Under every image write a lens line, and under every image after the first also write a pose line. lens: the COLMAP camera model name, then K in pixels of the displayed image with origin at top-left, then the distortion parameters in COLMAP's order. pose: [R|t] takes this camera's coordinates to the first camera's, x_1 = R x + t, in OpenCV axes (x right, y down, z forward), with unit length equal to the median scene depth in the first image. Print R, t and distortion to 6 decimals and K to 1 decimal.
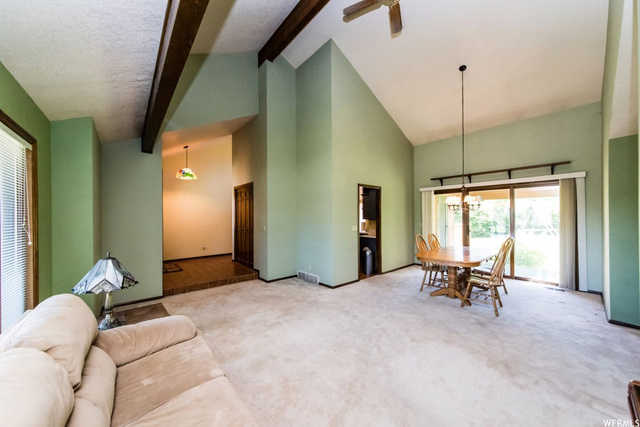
lens RADIAL K [[231.5, 0, 321.0], [0, 231.5, 213.3], [0, 0, 1]] dist [-0.002417, 0.002893]
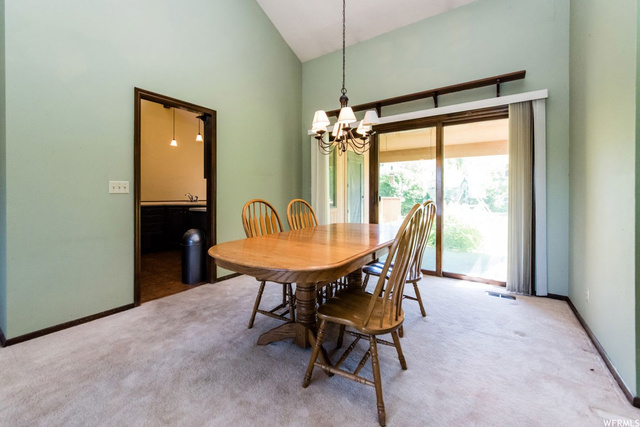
lens RADIAL K [[257.6, 0, 314.5], [0, 257.6, 194.6], [0, 0, 1]] dist [-0.003735, -0.000536]
pose [[0.978087, 0.002194, 0.208185, 0.404162], [-0.003754, 0.999968, 0.007095, 0.074293], [-0.208163, -0.007721, 0.978064, 0.452408]]
